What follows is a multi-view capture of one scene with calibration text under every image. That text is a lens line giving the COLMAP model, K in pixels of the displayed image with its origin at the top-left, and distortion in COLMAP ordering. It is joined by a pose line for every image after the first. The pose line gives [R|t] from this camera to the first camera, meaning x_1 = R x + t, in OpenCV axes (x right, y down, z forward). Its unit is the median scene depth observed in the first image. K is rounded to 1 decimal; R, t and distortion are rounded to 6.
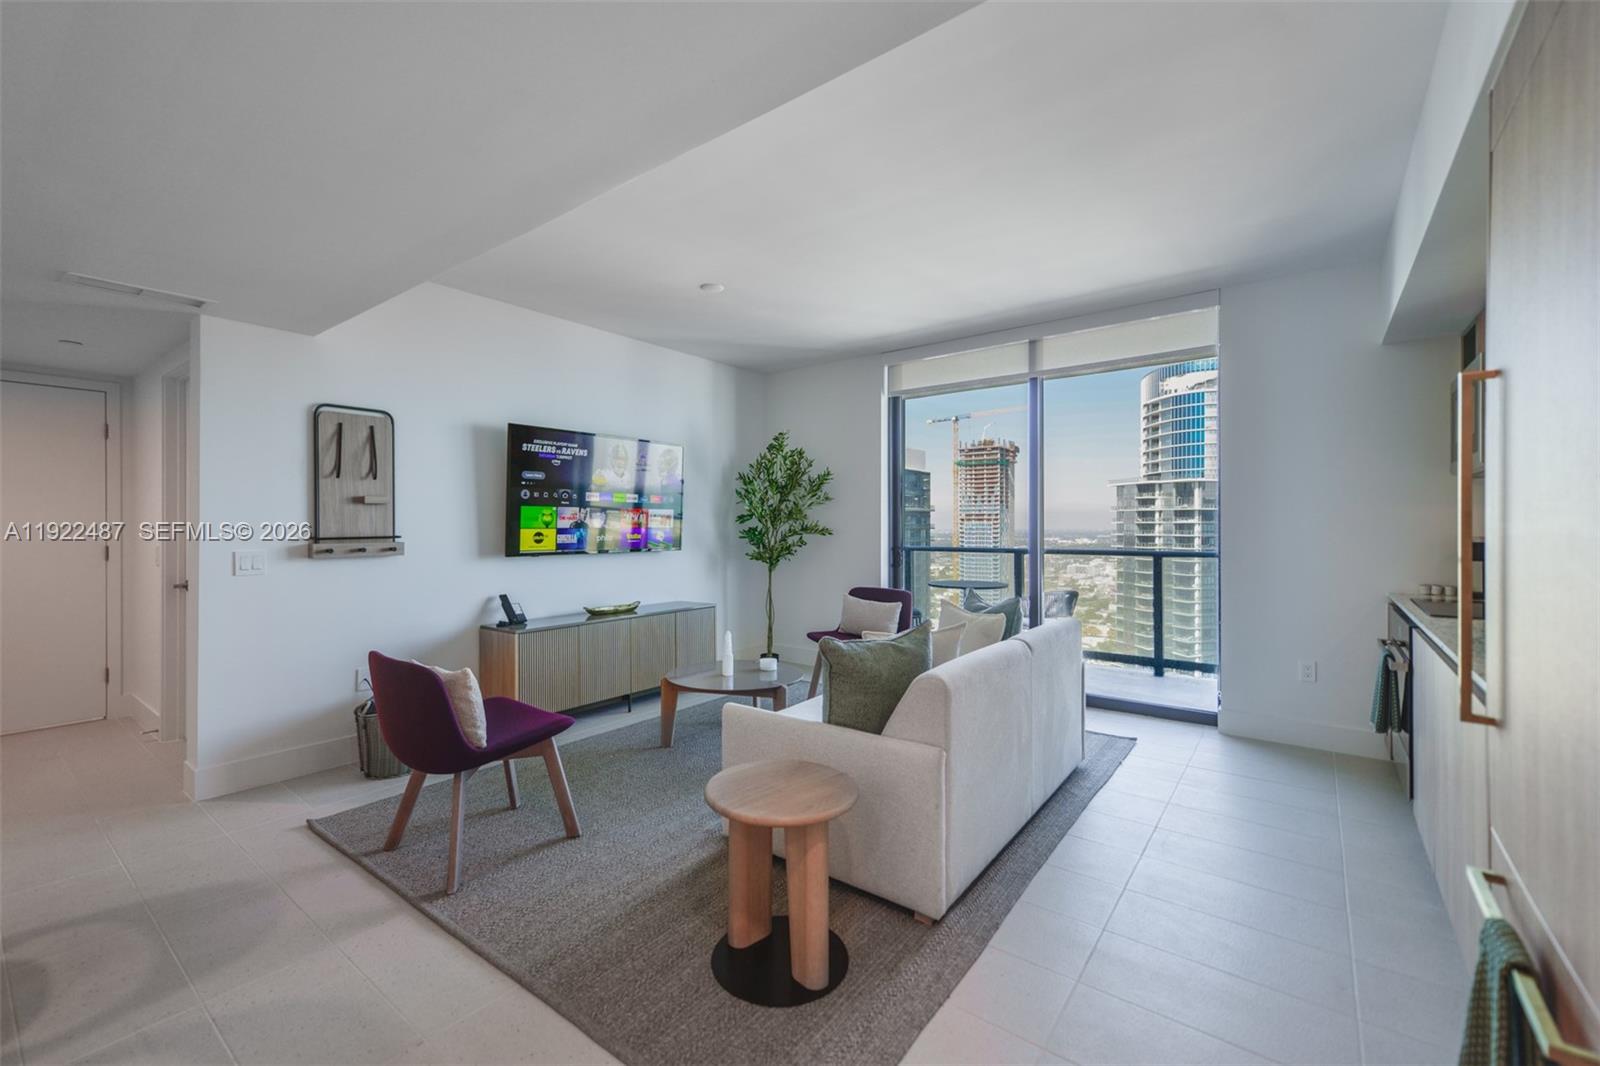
lens RADIAL K [[654.5, 0, 791.9], [0, 654.5, 526.3], [0, 0, 1]] dist [0.010824, -0.000129]
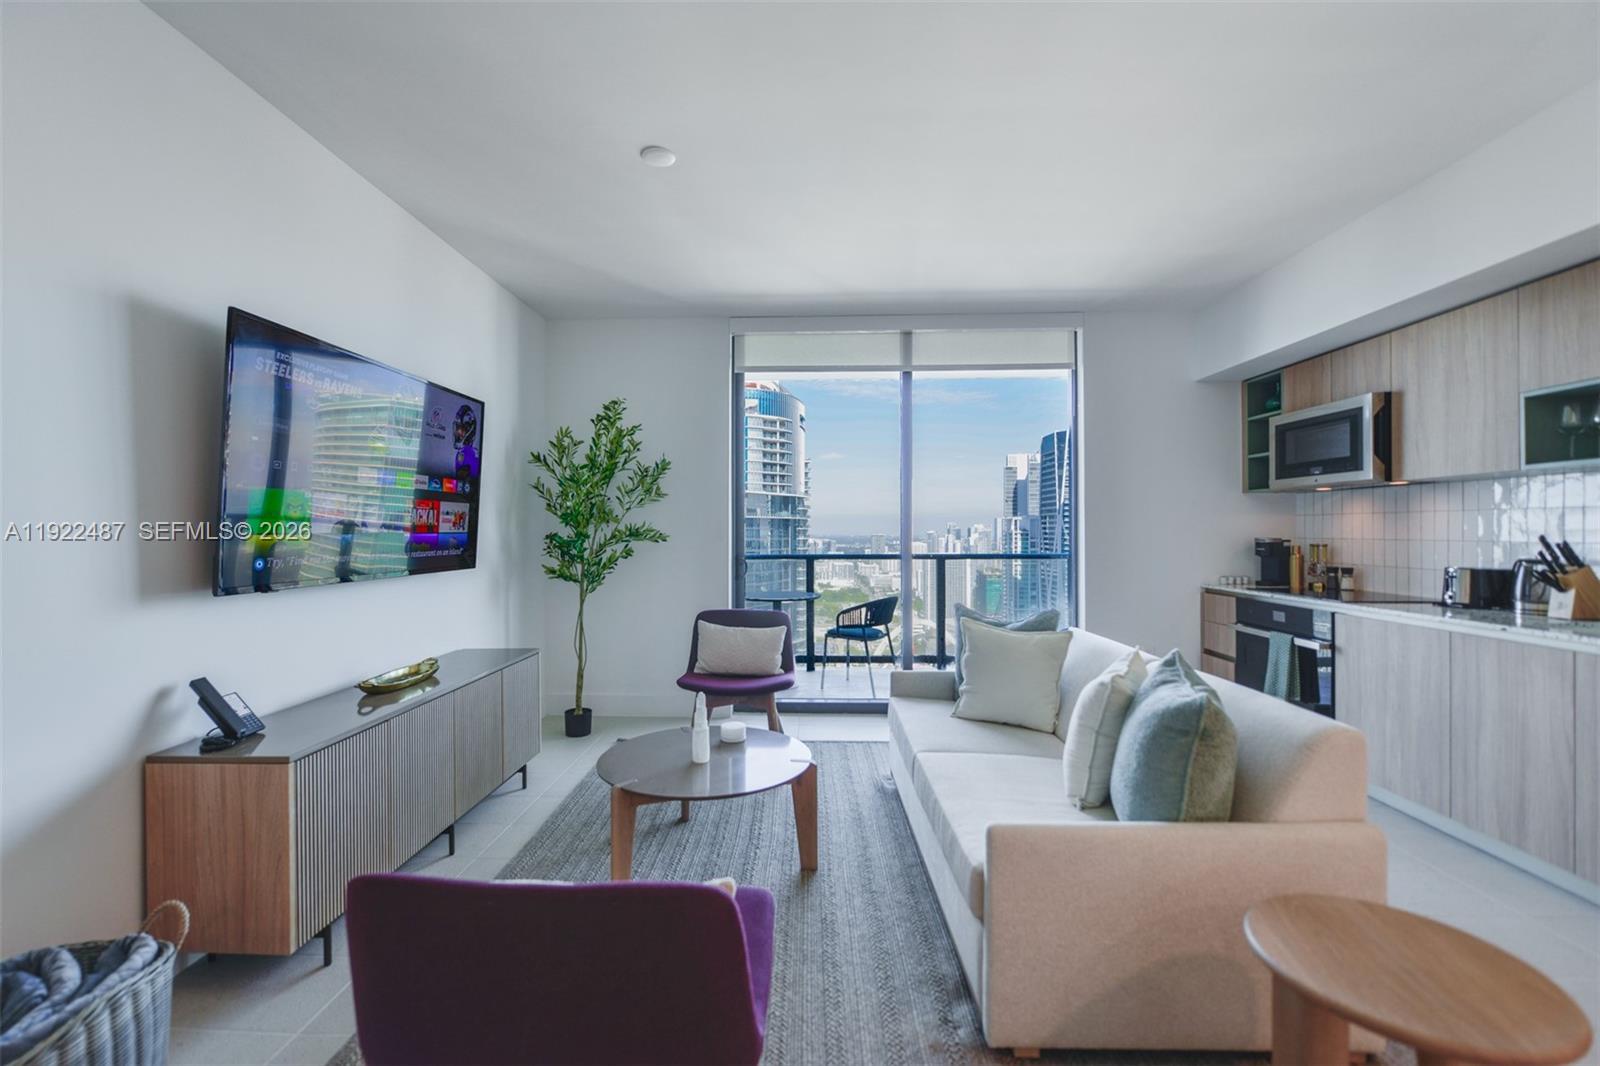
lens RADIAL K [[665.5, 0, 772.8], [0, 665.5, 526.9], [0, 0, 1]] dist [-0.000006, -0.000076]
pose [[0.817643, 0.002959, 0.575719, -0.356073], [0.001738, 0.999970, -0.007609, 0.002369], [-0.575724, 0.007222, 0.817613, 0.363684]]
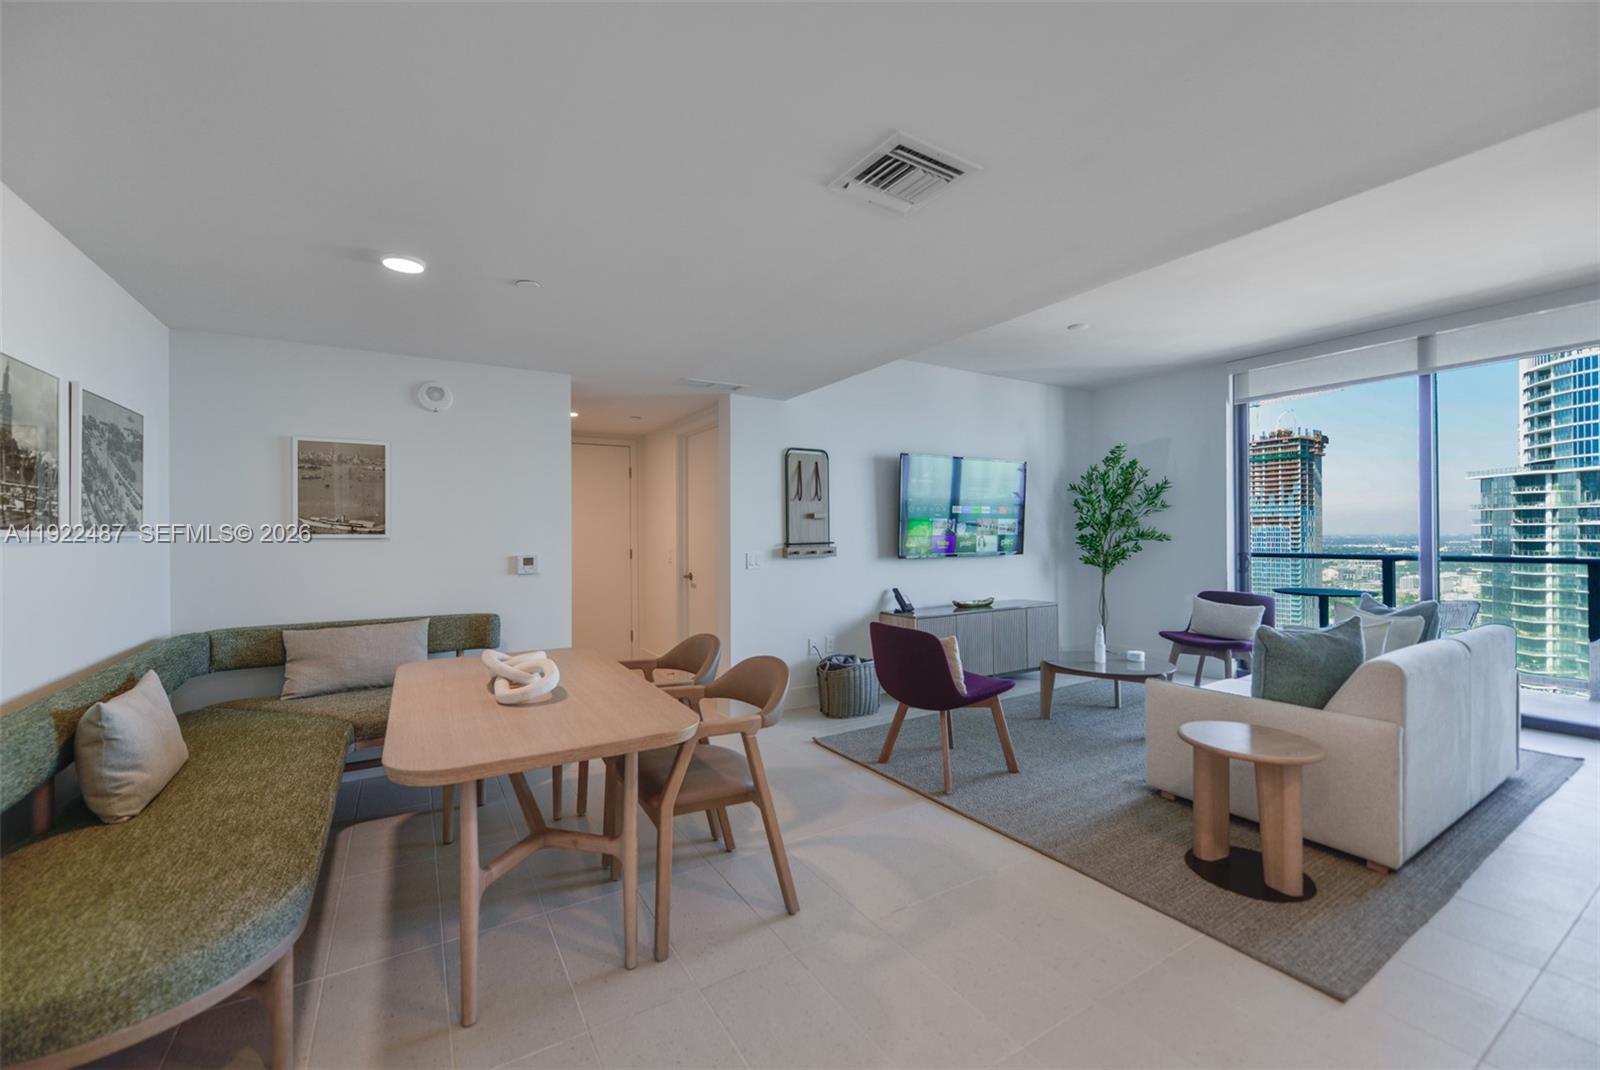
lens RADIAL K [[631.3, 0, 794.4], [0, 631.3, 533.8], [0, 0, 1]] dist [-0.001961, -0.002308]
pose [[0.932671, -0.006336, -0.360673, -0.168455], [0.006569, 0.999978, -0.000579, -0.001595], [0.360669, -0.001829, 0.932692, -0.194163]]
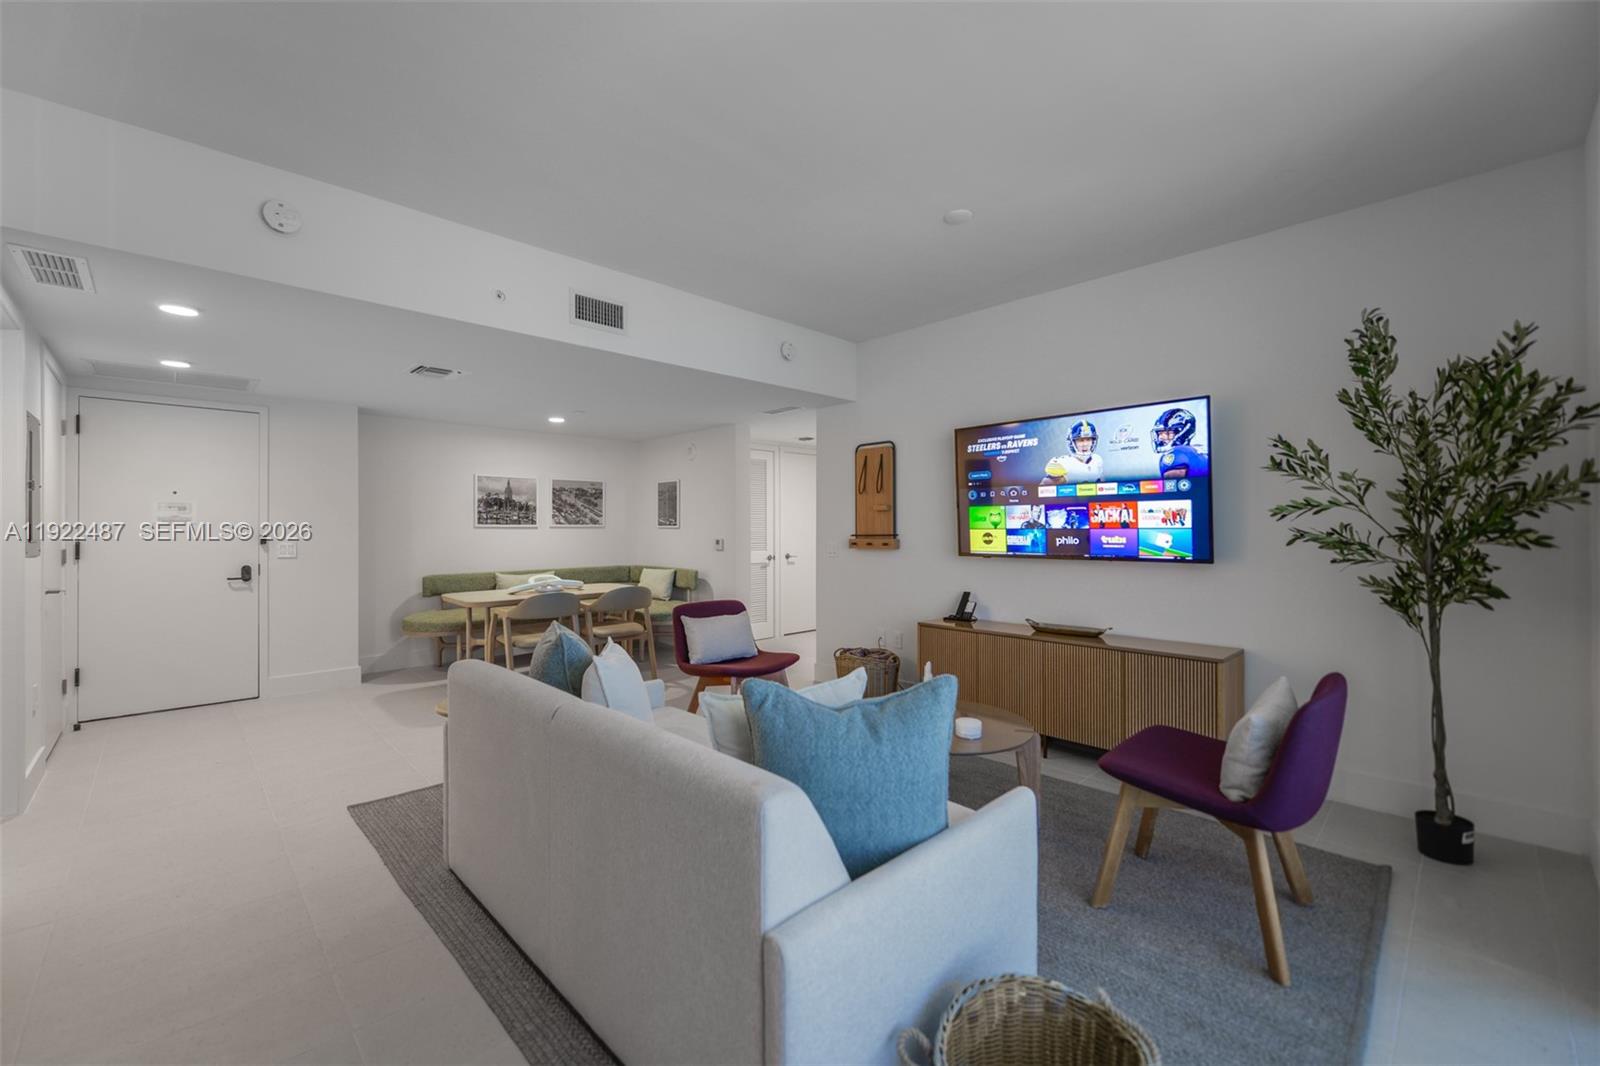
lens RADIAL K [[654.5, 0, 791.9], [0, 654.5, 526.3], [0, 0, 1]] dist [0.010824, -0.000129]
pose [[-0.146284, -0.002857, -0.989238, 0.593212], [0.001763, 0.999993, -0.003148, 0.001774], [0.989241, -0.002205, -0.146278, 0.815561]]
